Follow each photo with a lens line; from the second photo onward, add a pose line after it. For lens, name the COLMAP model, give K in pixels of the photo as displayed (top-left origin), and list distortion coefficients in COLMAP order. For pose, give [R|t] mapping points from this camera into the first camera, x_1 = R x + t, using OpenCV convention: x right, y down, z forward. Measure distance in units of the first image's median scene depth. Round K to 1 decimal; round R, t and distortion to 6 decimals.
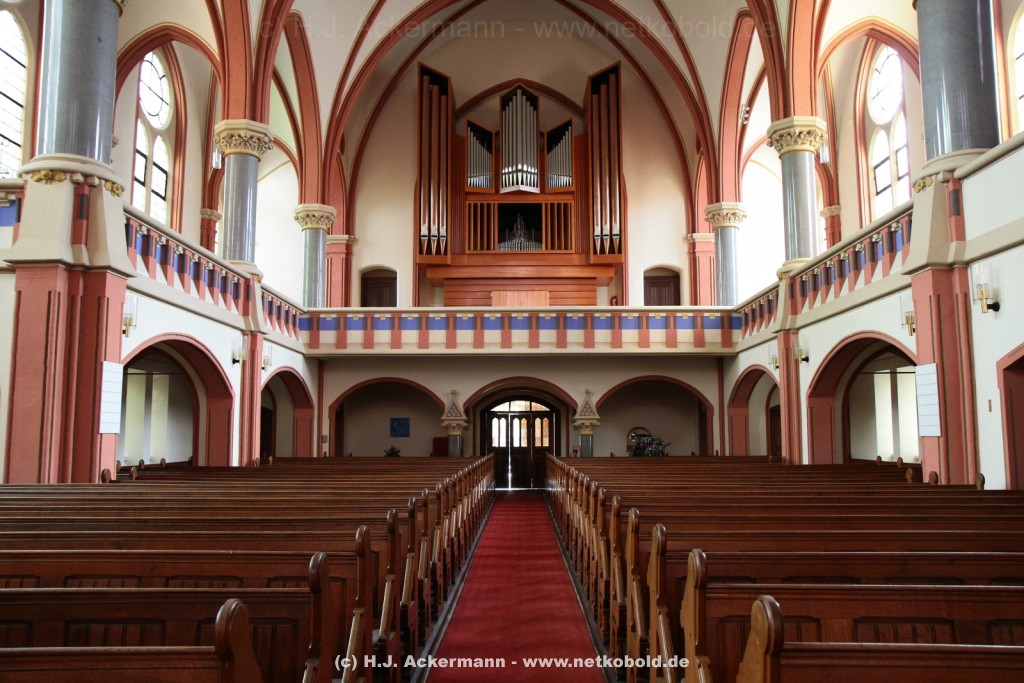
lens RADIAL K [[827.0, 0, 512.0], [0, 827.0, 341.5], [0, 0, 1]] dist [-0.098452, 0.111183]
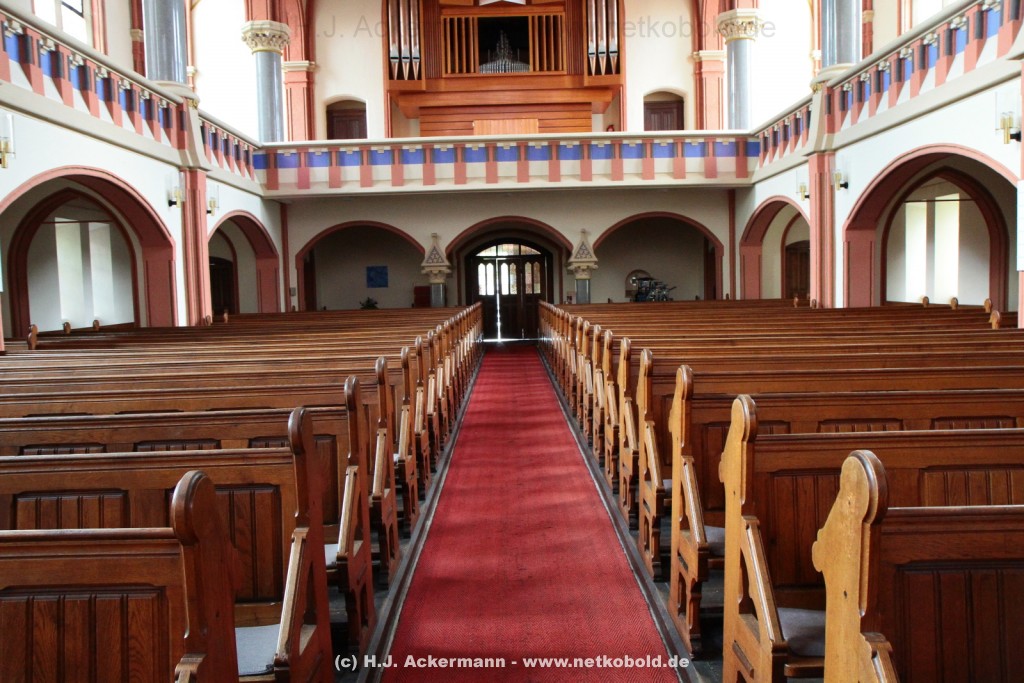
lens RADIAL K [[827.0, 0, 512.0], [0, 827.0, 341.5], [0, 0, 1]] dist [-0.098452, 0.111183]
pose [[0.999563, -0.025616, 0.014782, -0.002619], [0.022502, 0.983045, 0.181979, 0.014135], [-0.019193, -0.181566, 0.983191, 0.103361]]
